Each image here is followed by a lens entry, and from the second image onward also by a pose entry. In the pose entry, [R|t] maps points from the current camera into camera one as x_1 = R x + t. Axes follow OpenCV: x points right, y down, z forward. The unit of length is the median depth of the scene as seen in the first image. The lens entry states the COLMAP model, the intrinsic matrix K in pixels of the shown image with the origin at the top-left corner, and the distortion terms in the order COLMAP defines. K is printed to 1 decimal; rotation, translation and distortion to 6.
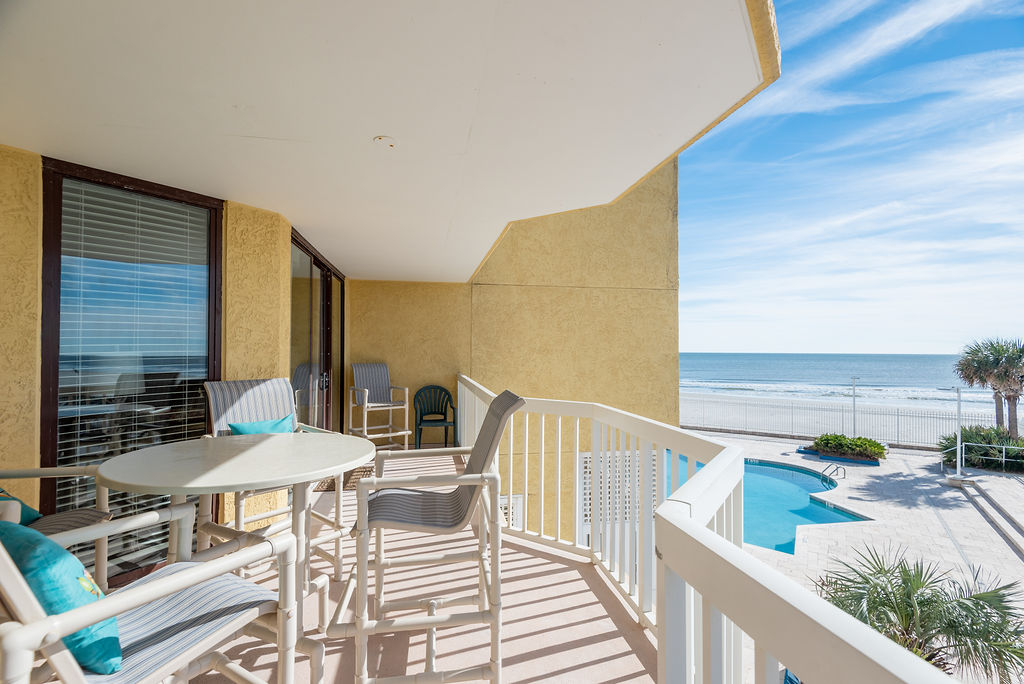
lens RADIAL K [[477.3, 0, 508.1], [0, 477.3, 345.0], [0, 0, 1]] dist [0.020484, -0.011128]
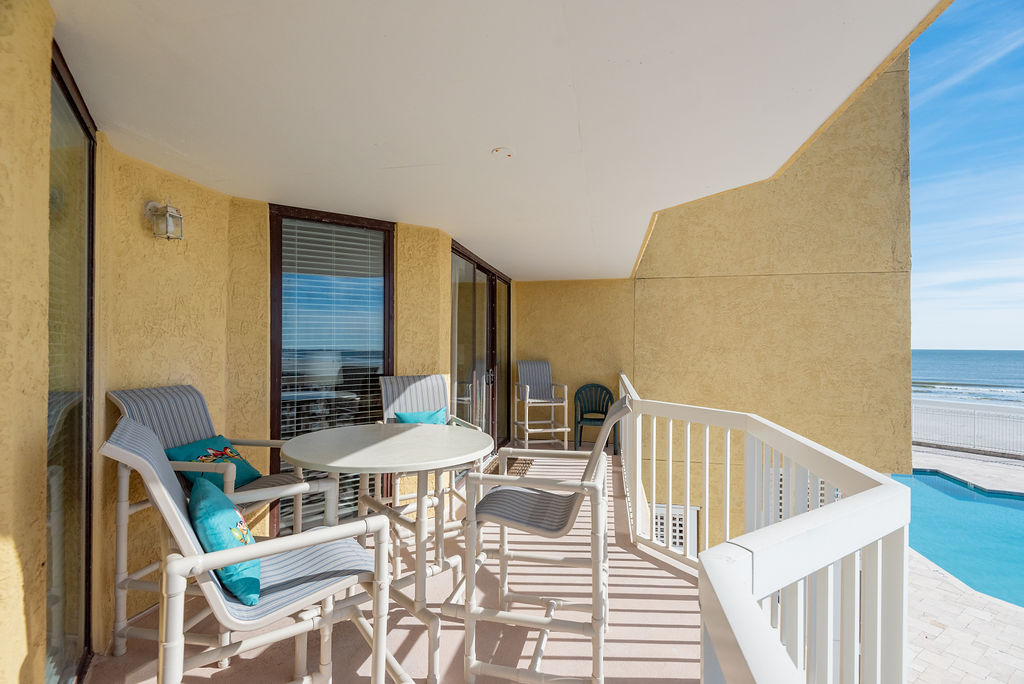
lens RADIAL K [[477.3, 0, 507.5], [0, 477.3, 343.7], [0, 0, 1]] dist [0.020484, -0.011128]
pose [[0.918922, 0.000018, -0.394439, 0.126505], [0.003370, 0.999963, 0.007897, -0.012597], [0.394425, -0.008586, 0.918888, 0.033463]]
